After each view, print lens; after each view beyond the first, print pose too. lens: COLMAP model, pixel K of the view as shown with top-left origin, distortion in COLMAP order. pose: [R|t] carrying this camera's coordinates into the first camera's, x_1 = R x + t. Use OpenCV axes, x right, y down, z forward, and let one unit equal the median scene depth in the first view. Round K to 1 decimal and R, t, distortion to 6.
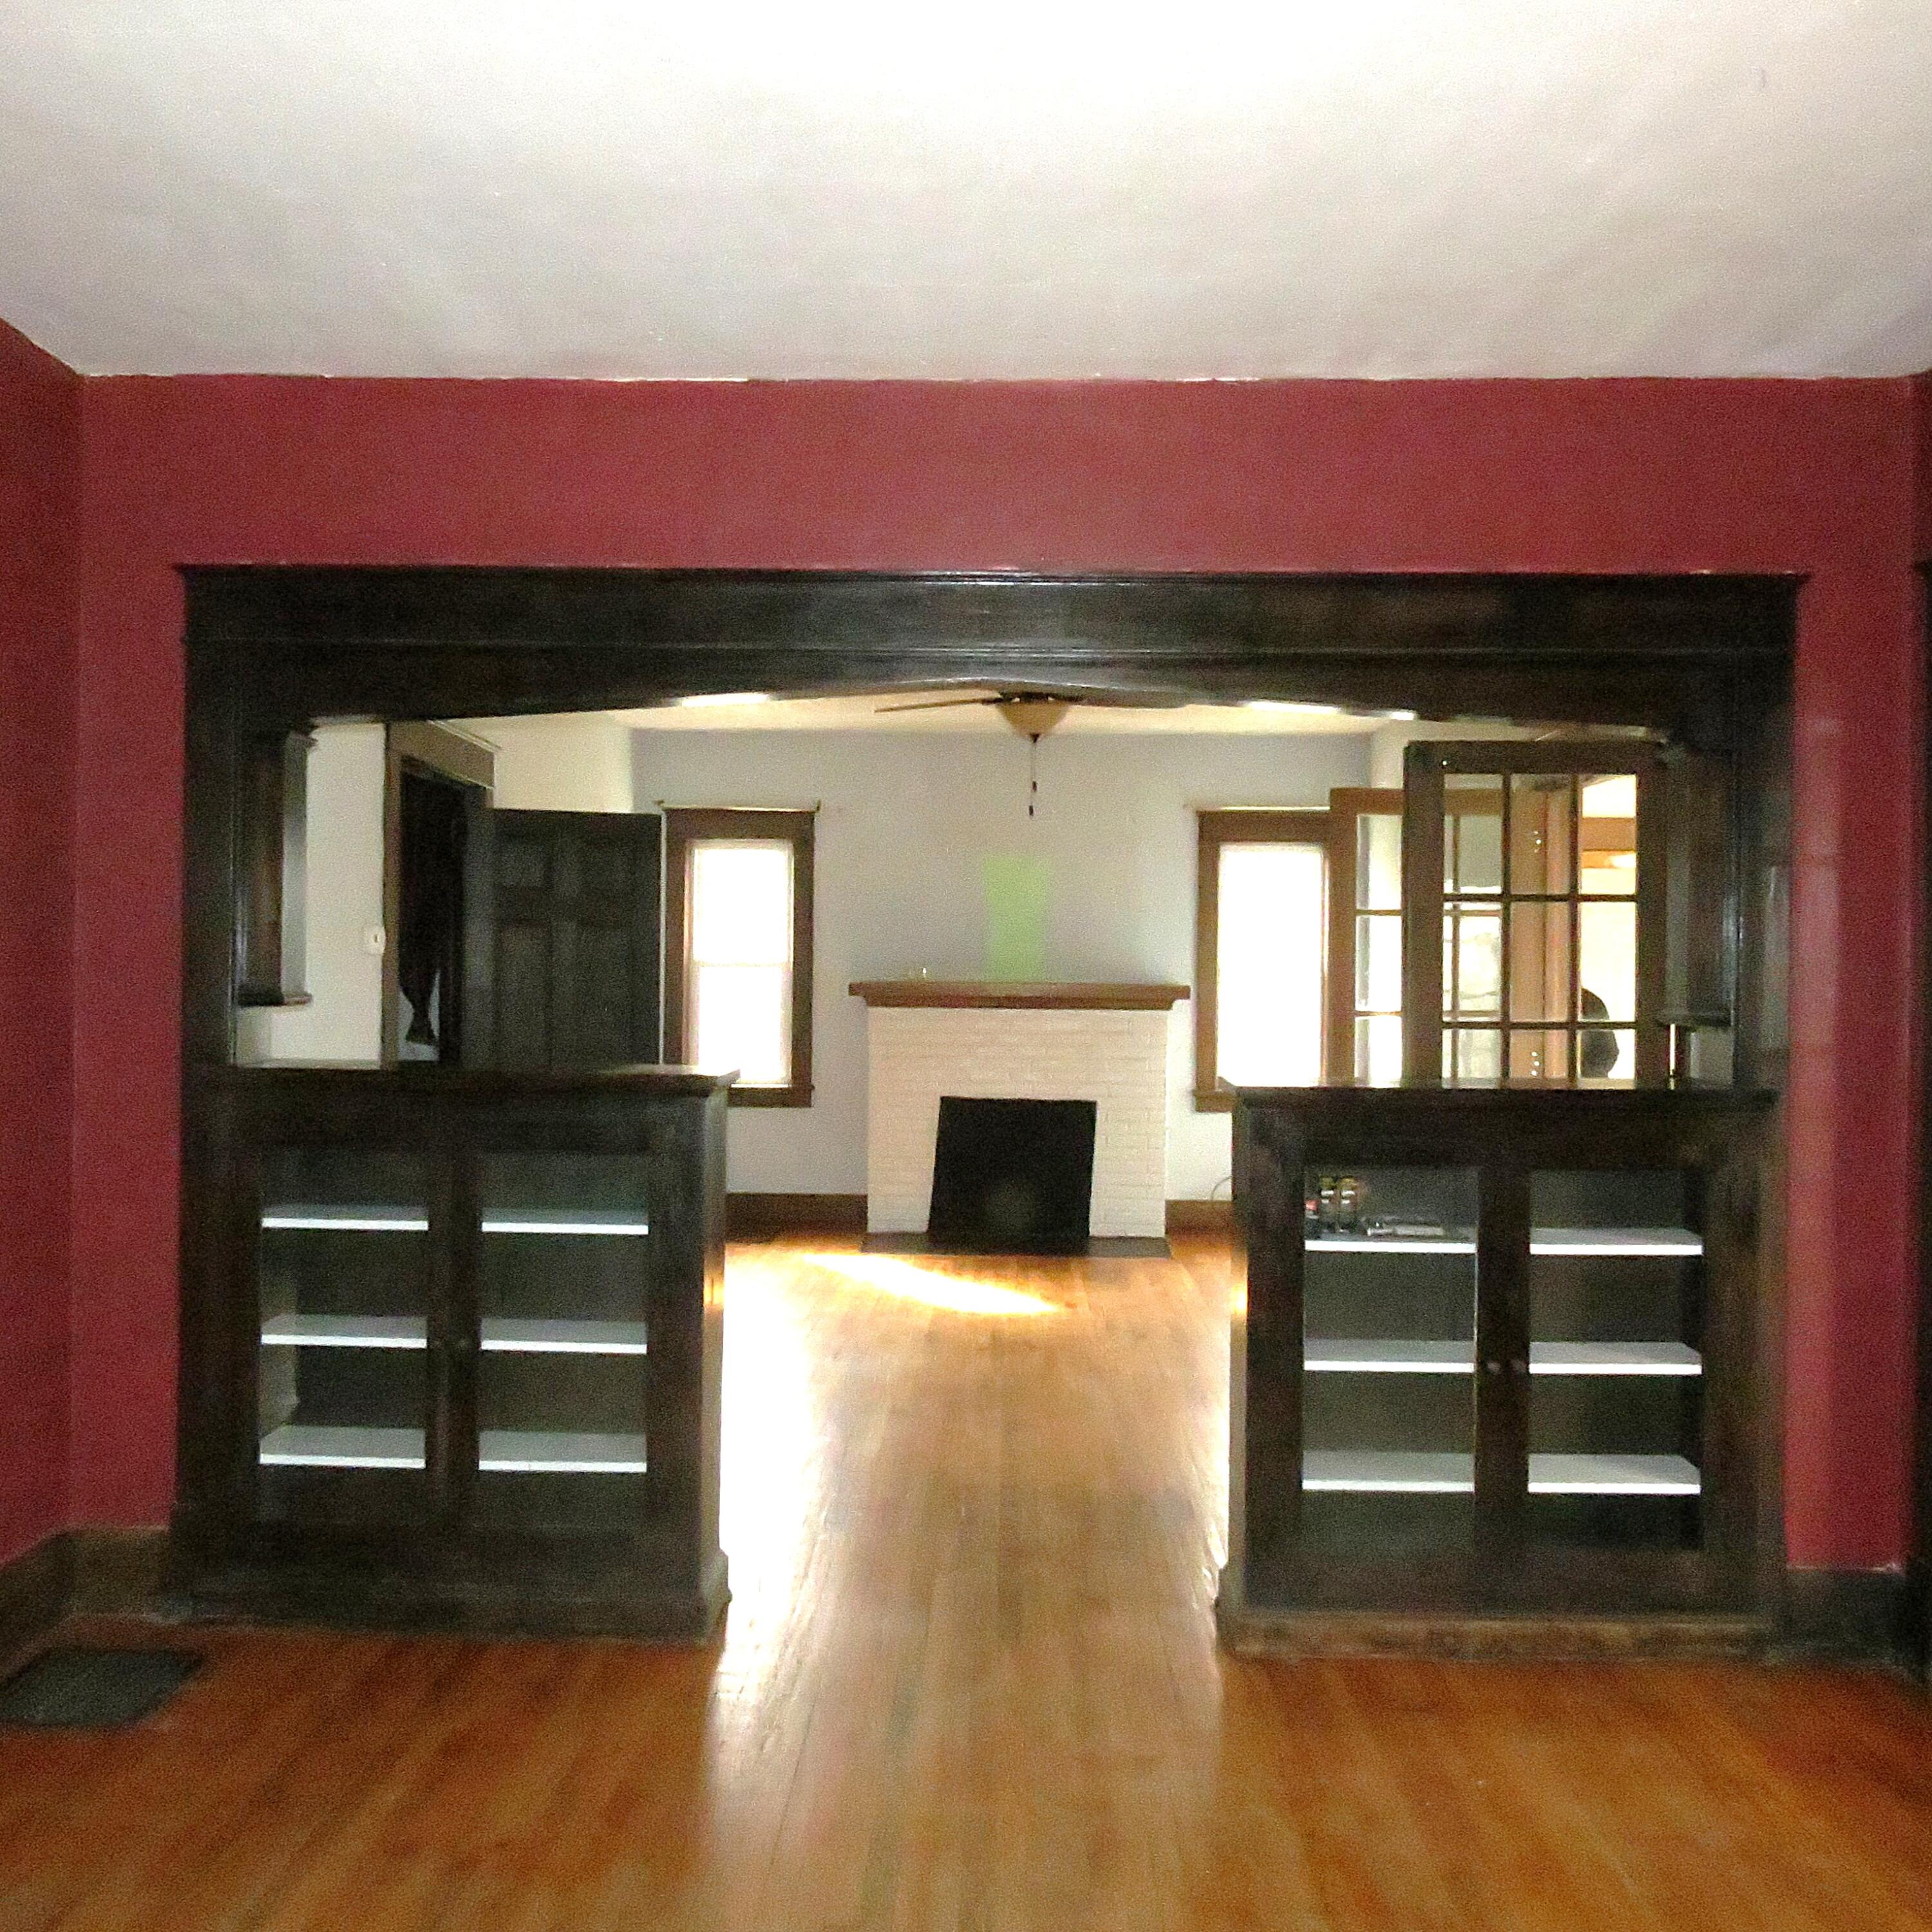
lens RADIAL K [[1857.0, 0, 968.9], [0, 1857.0, 969.6], [0, 0, 1]] dist [-0.002796, 0.000000]
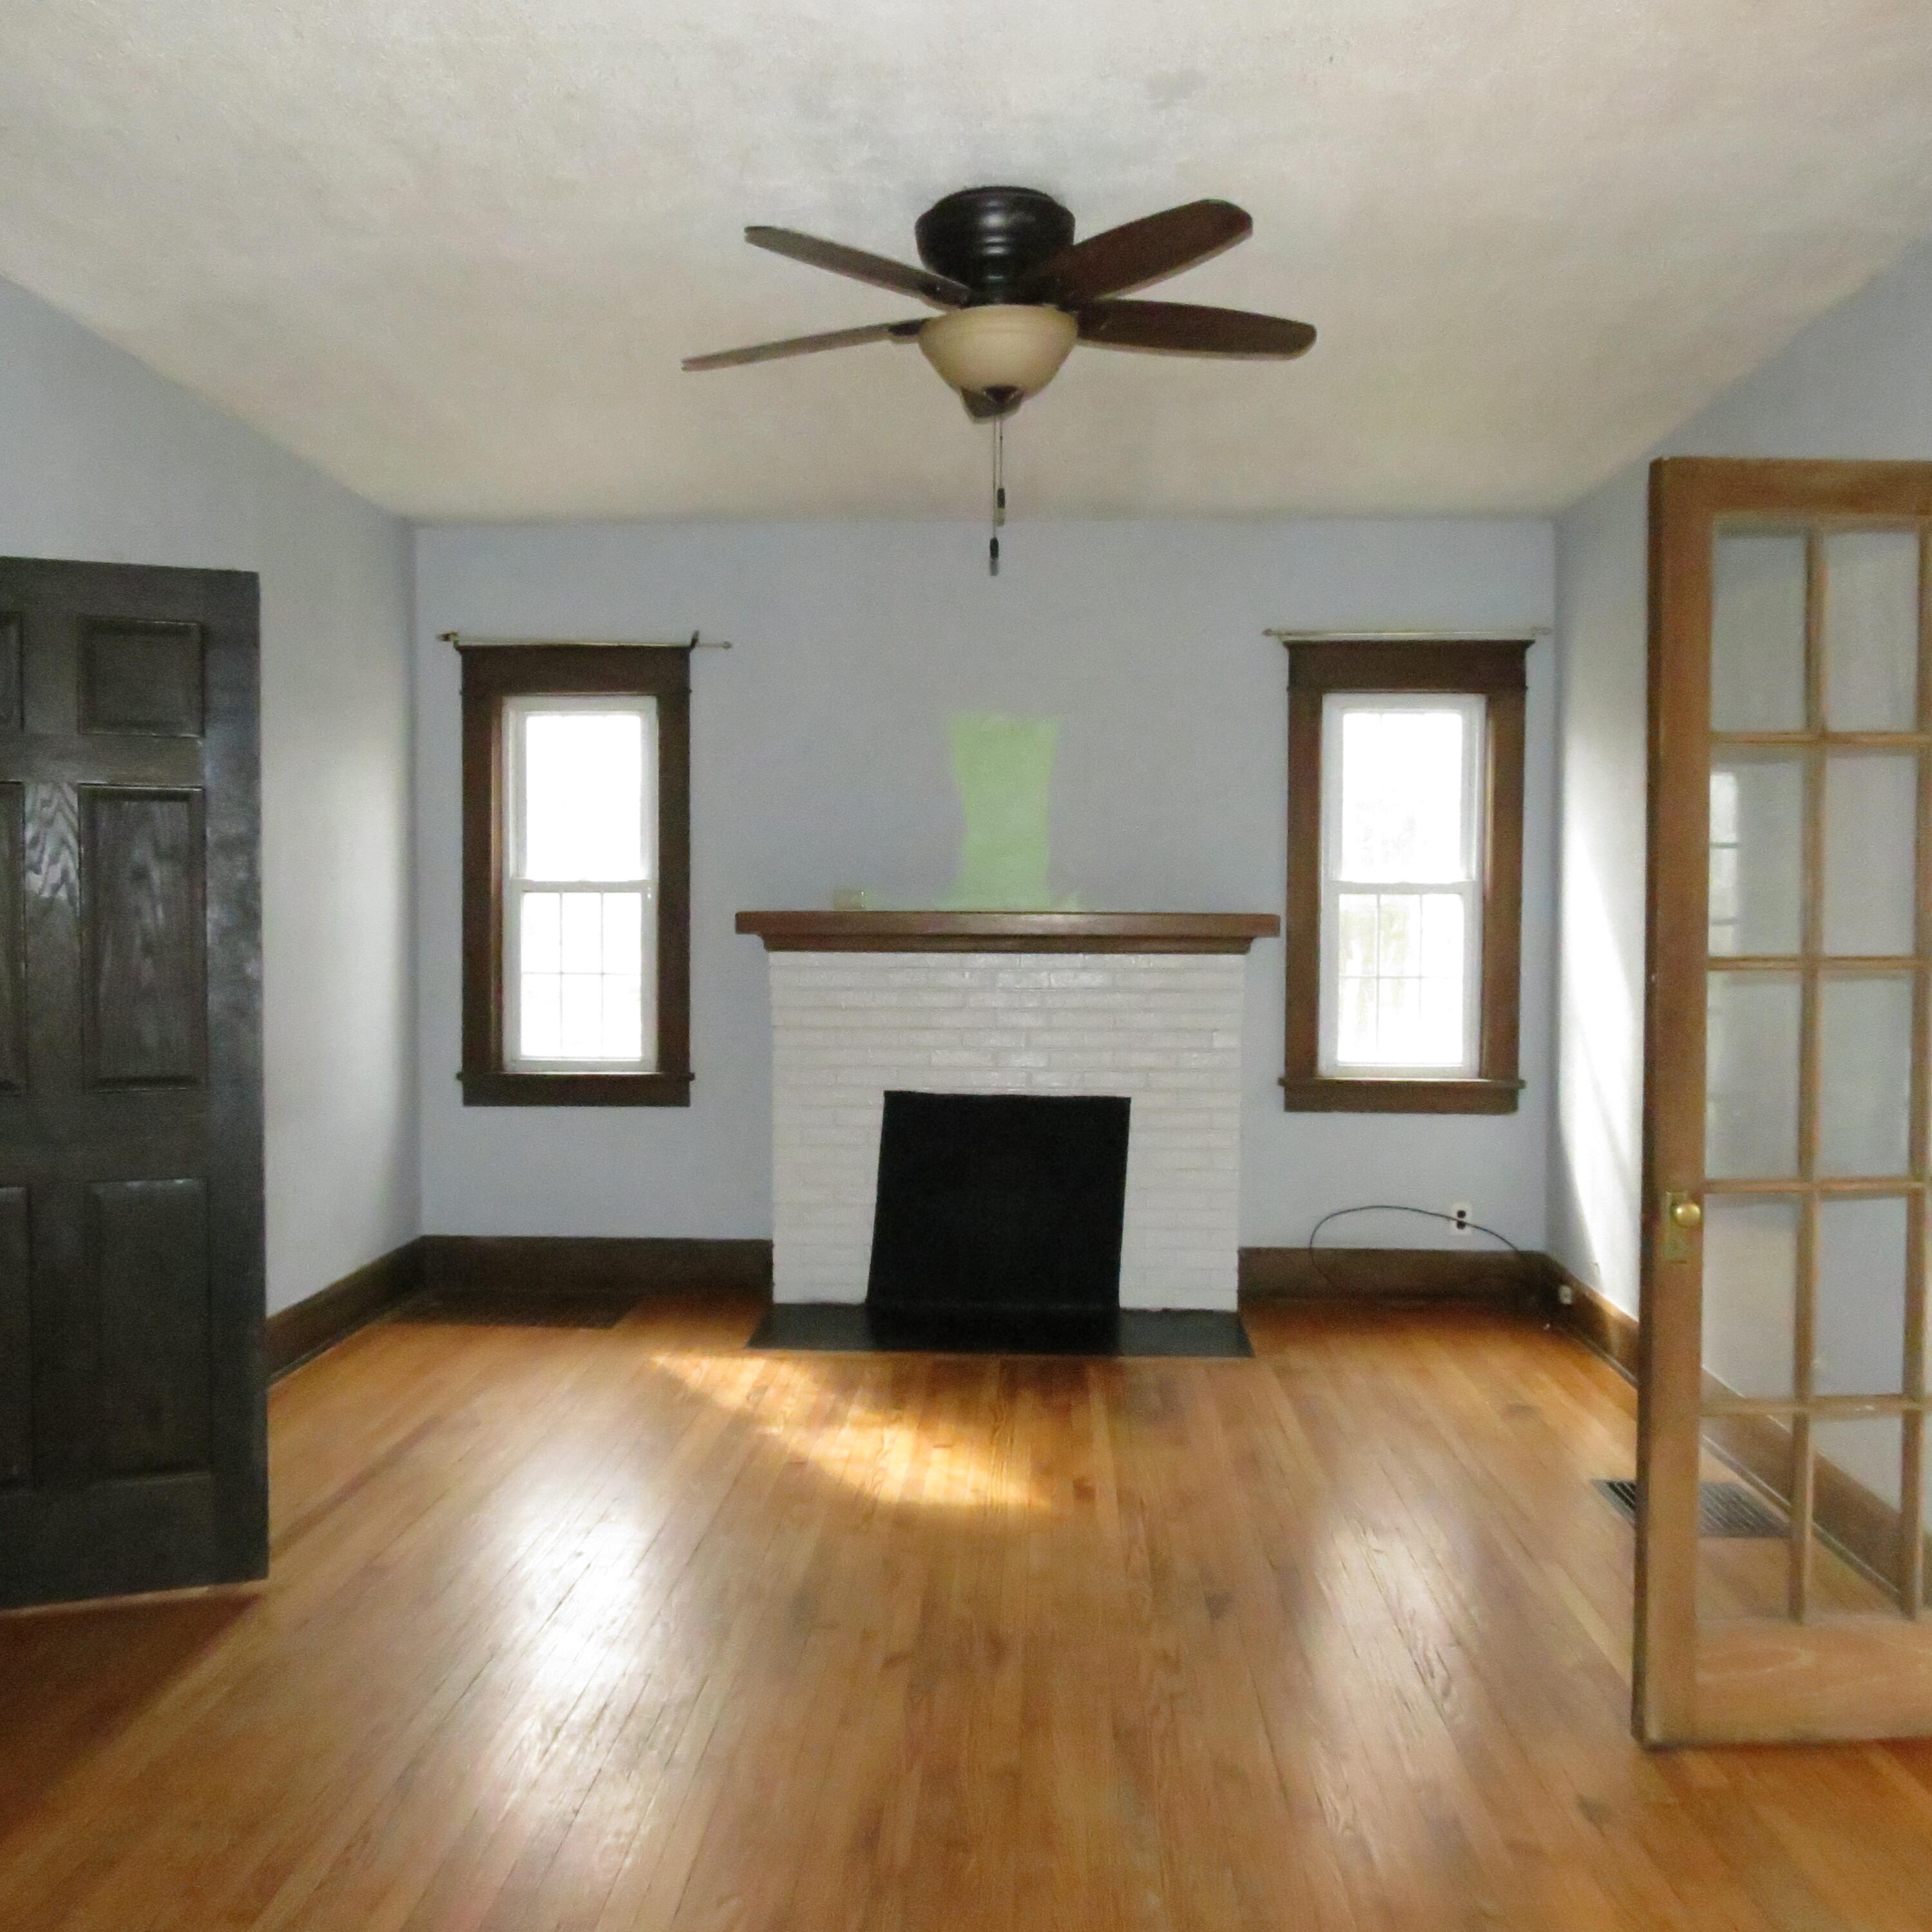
lens RADIAL K [[1857.0, 0, 964.9], [0, 1857.0, 961.5], [0, 0, 1]] dist [-0.002796, 0.000000]
pose [[0.999782, -0.005063, -0.020248, 0.025584], [0.005623, 0.999601, 0.027695, 0.006590], [0.020100, -0.027803, 0.999411, 0.368041]]
